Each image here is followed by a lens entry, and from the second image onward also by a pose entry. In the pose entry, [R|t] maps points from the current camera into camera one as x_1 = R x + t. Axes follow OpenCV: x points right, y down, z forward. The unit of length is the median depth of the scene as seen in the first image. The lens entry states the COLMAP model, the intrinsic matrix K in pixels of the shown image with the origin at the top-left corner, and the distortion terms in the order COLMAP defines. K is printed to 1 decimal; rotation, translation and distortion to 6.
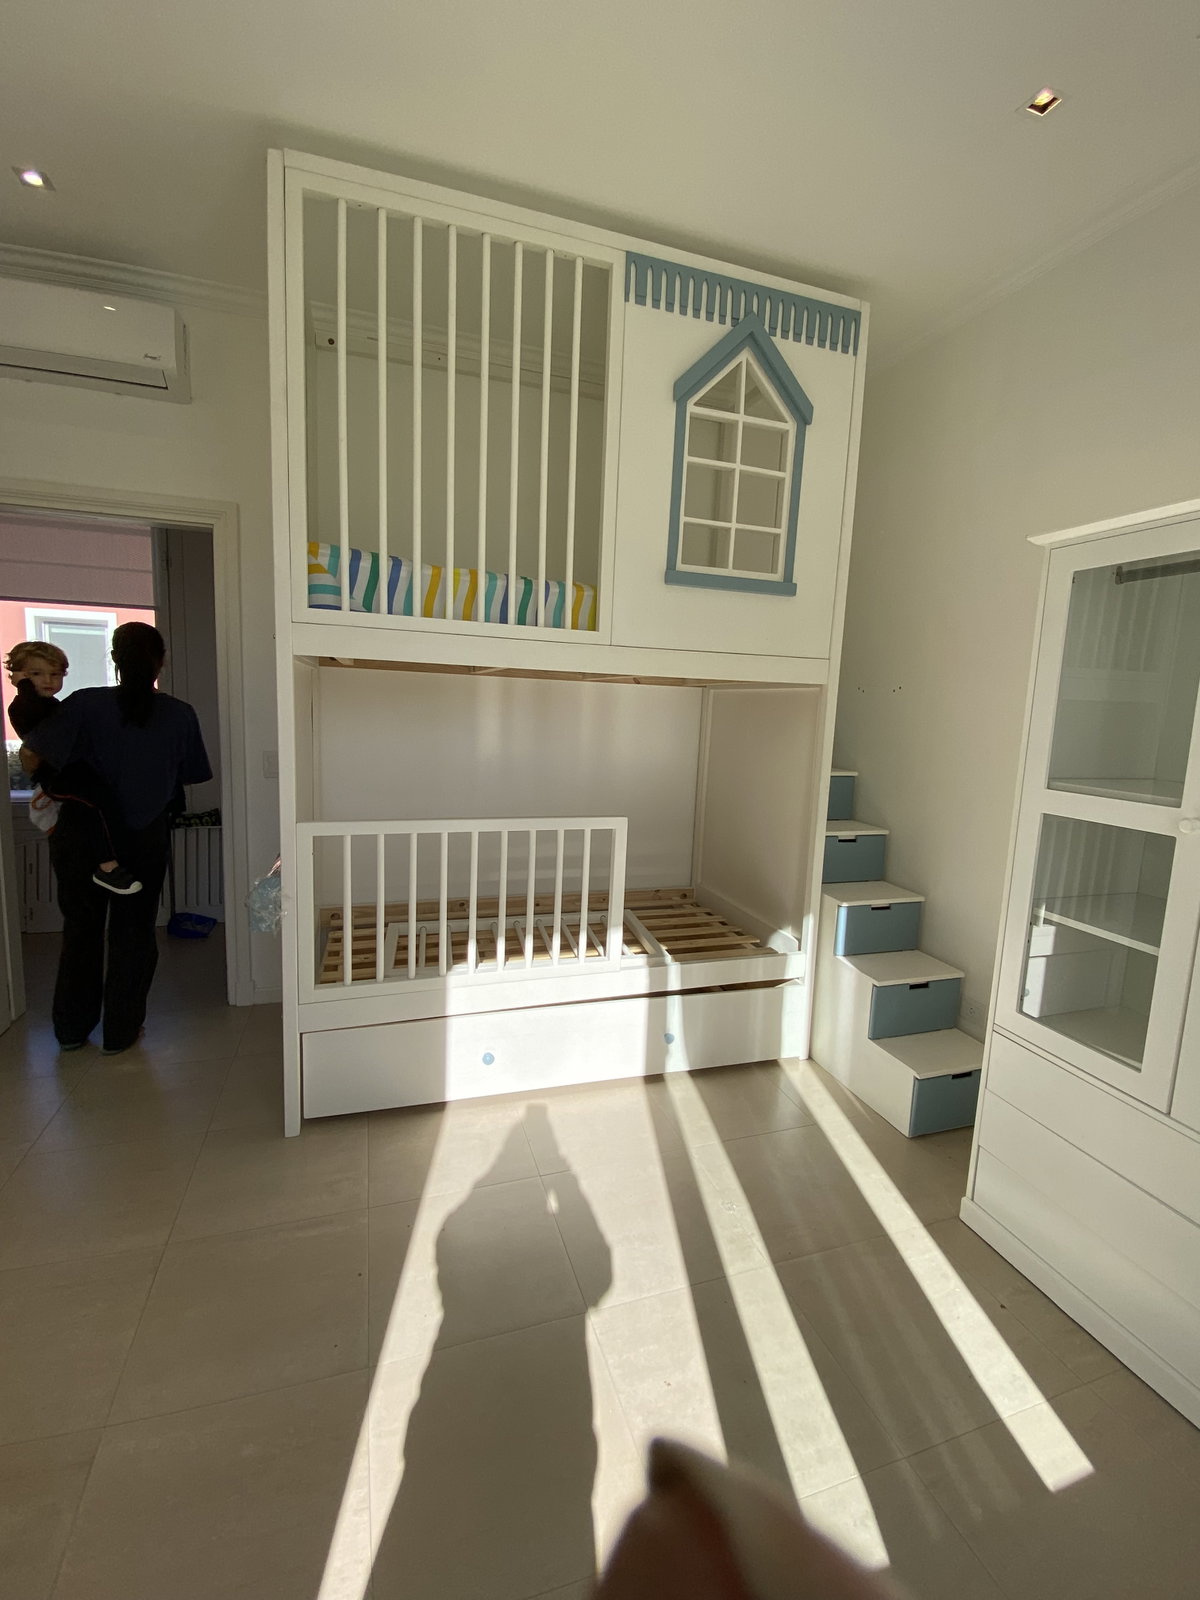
lens RADIAL K [[652.3, 0, 592.0], [0, 652.3, 802.6], [0, 0, 1]] dist [-0.000077, -0.008059]
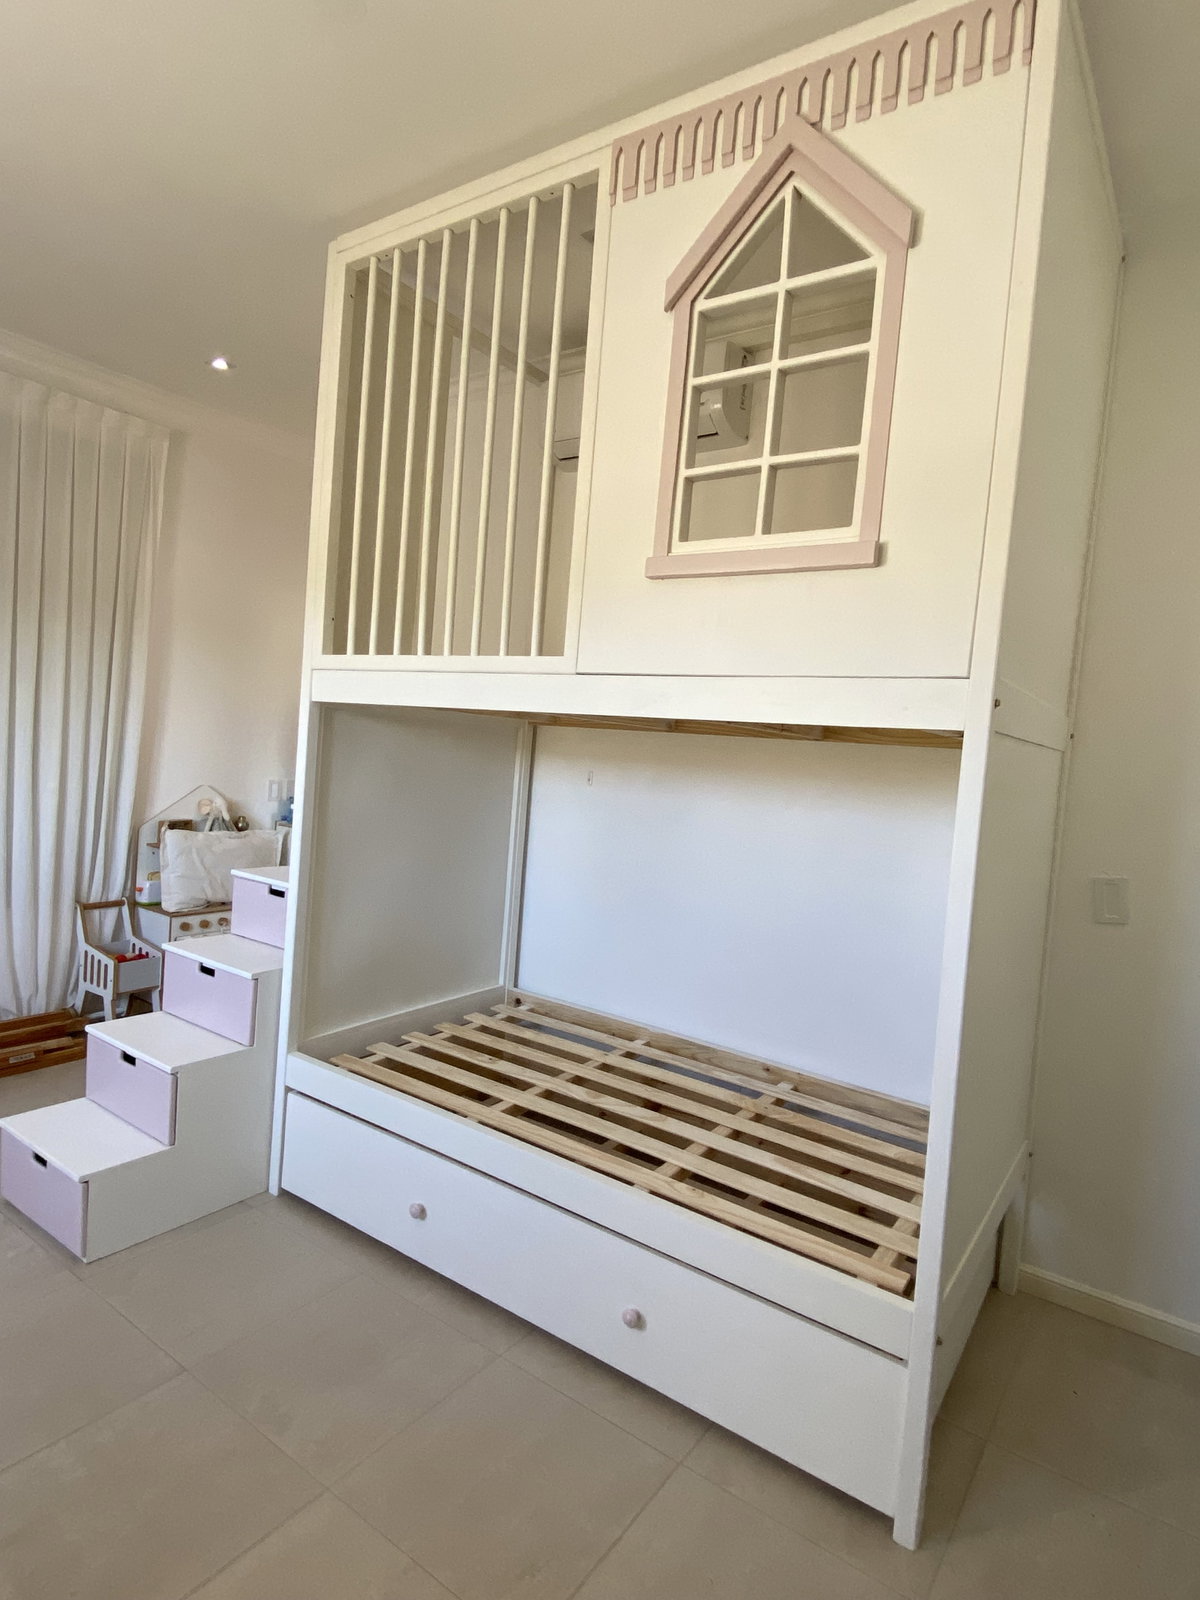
lens RADIAL K [[842.0, 0, 619.3], [0, 842.0, 801.6], [0, 0, 1]] dist [0.001525, -0.007743]
pose [[0.634492, 0.055915, -0.770904, 0.753410], [-0.165838, 0.984000, -0.065122, -0.056771], [0.754929, 0.169165, 0.633613, 0.487107]]
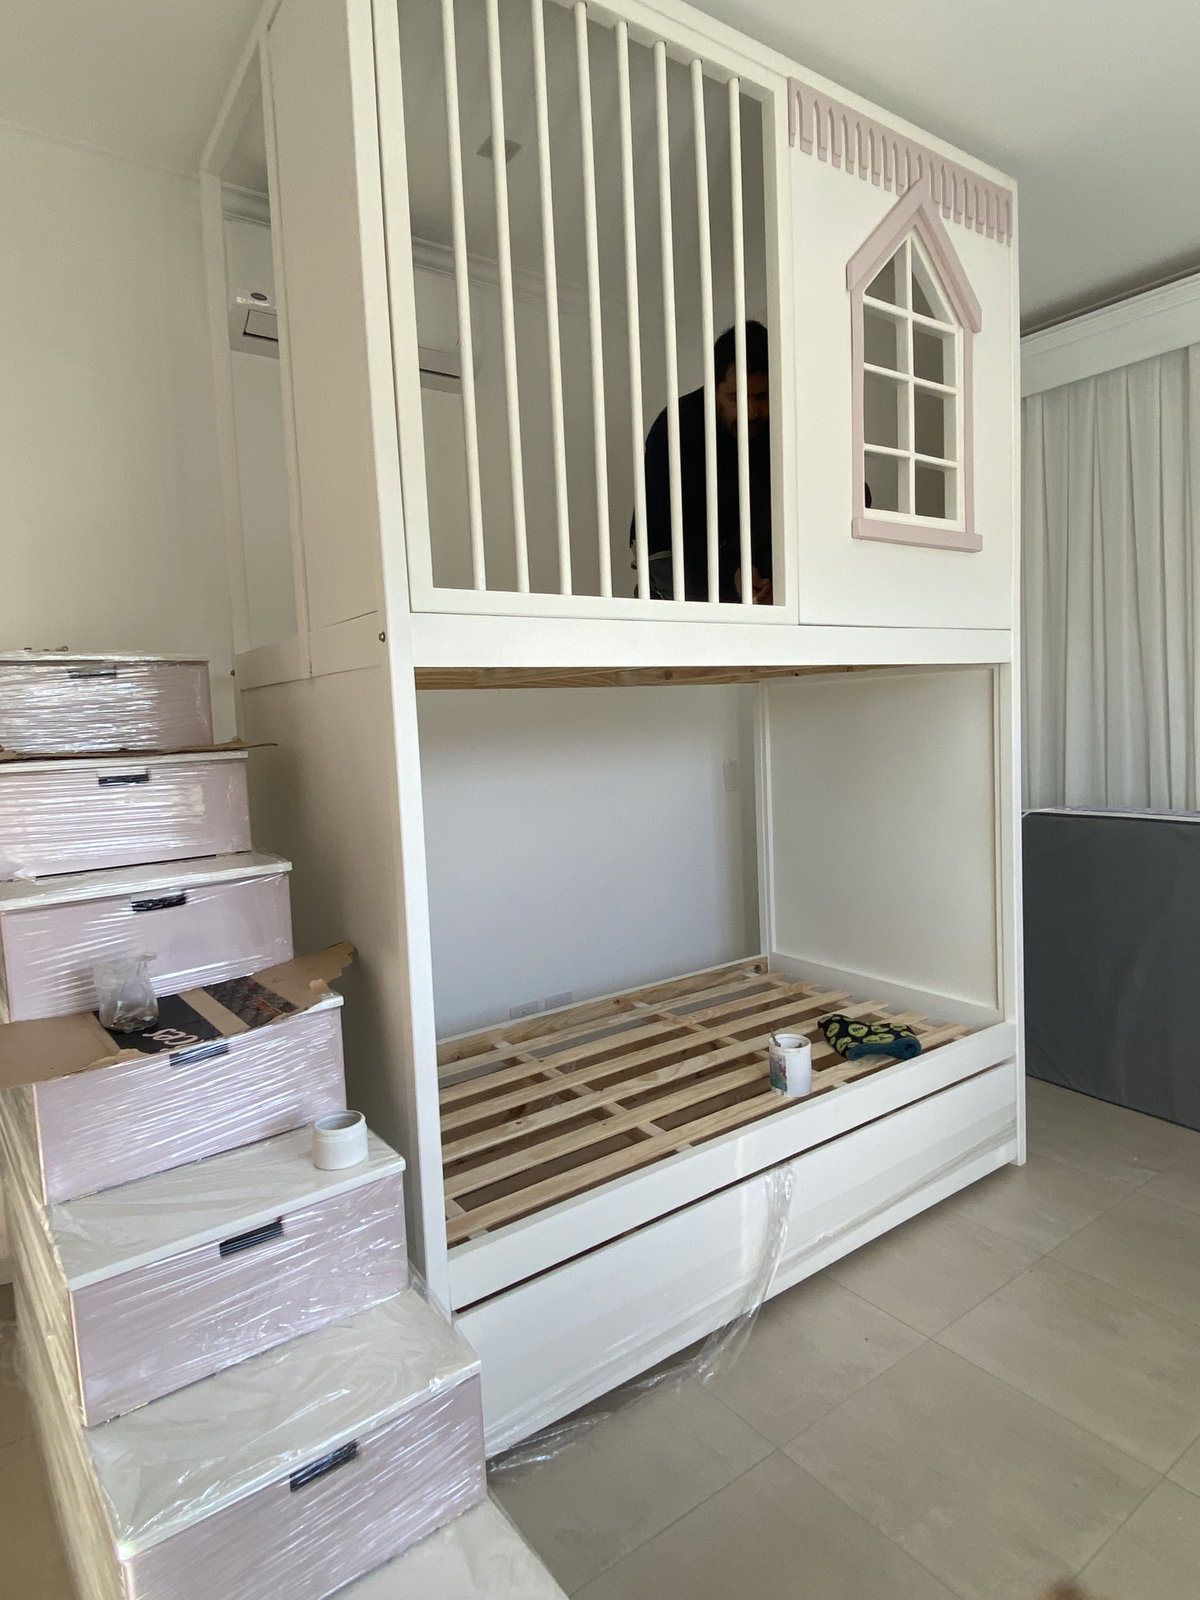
lens RADIAL K [[919.0, 0, 608.5], [0, 919.0, 789.5], [0, 0, 1]] dist [-0.001214, -0.007360]
pose [[0.945149, -0.106218, 0.308887, -0.485032], [0.123620, 0.991630, -0.037266, -0.055531], [-0.302343, 0.073406, 0.950368, 0.146157]]
